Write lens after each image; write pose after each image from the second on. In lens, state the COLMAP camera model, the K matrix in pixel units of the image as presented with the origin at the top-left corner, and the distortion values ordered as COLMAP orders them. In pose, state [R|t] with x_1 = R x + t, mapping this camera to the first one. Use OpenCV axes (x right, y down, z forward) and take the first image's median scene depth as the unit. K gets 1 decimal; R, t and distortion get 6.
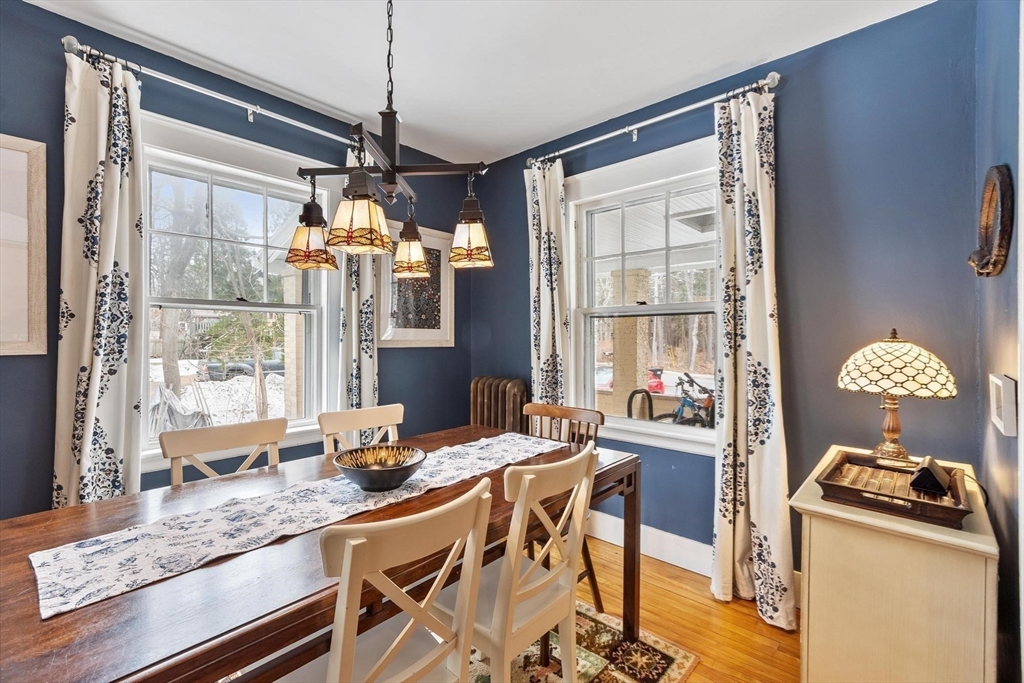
lens RADIAL K [[444.9, 0, 486.9], [0, 444.9, 336.7], [0, 0, 1]] dist [0.002348, -0.000540]
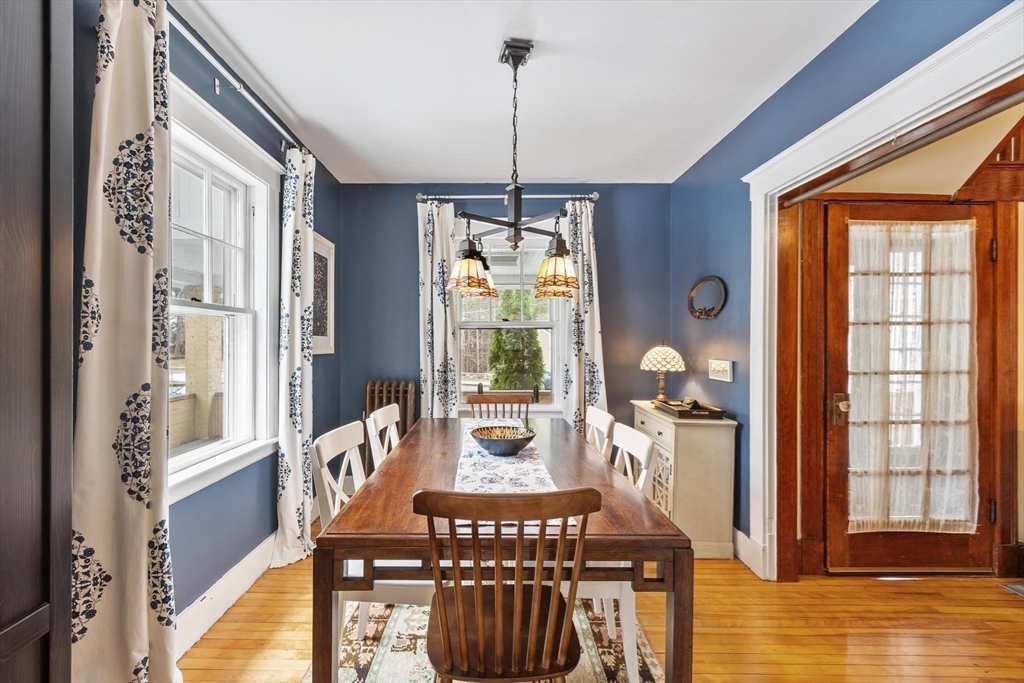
lens RADIAL K [[439.9, 0, 484.3], [0, 439.9, 345.5], [0, 0, 1]] dist [0.002312, -0.002147]
pose [[0.736104, -0.002710, 0.676863, -0.647157], [-0.001099, 0.999986, 0.005199, -0.002521], [-0.676867, -0.004571, 0.736091, 0.022346]]
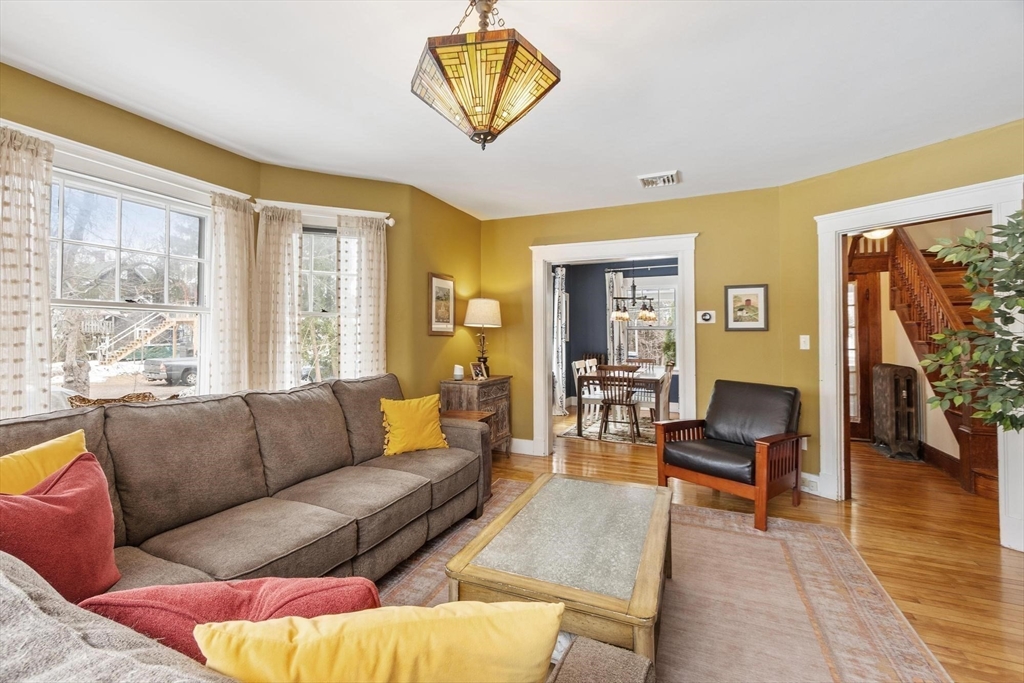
lens RADIAL K [[444.9, 0, 497.9], [0, 444.9, 326.1], [0, 0, 1]] dist [0.002348, -0.000540]
pose [[0.950907, 0.002632, 0.309466, -1.478010], [0.004186, 0.999763, -0.021363, -0.012971], [-0.309449, 0.021610, 0.950671, -1.421587]]
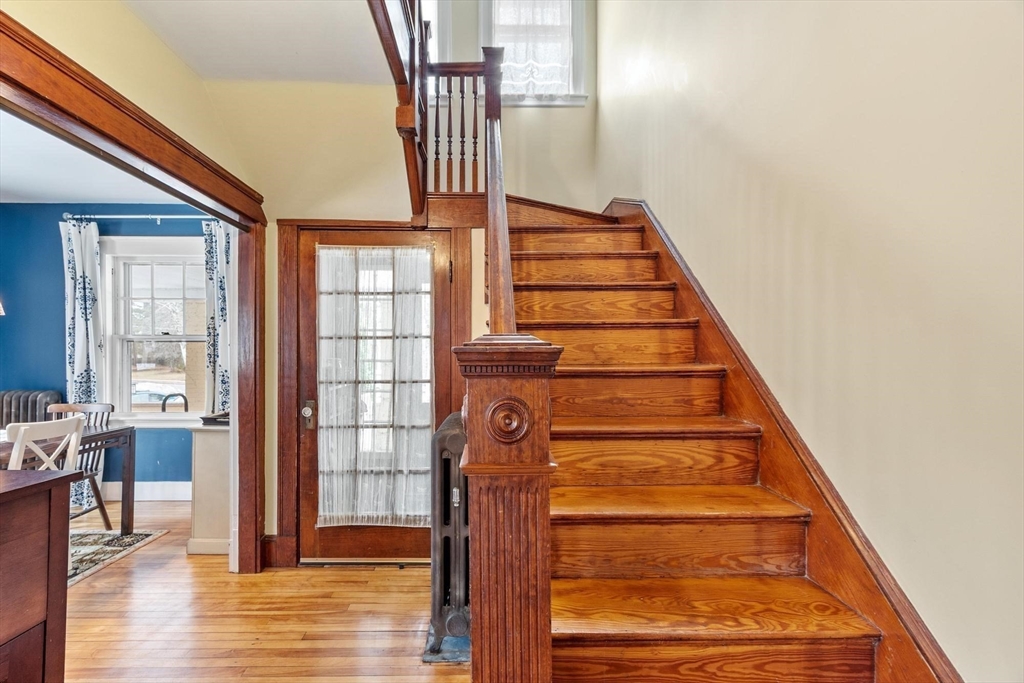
lens RADIAL K [[444.9, 0, 485.4], [0, 444.9, 350.7], [0, 0, 1]] dist [0.002348, -0.000540]
pose [[0.716297, 0.006494, 0.697765, 0.077494], [-0.000691, 0.999963, -0.008596, -0.005521], [-0.697795, 0.005675, 0.716275, -0.807656]]
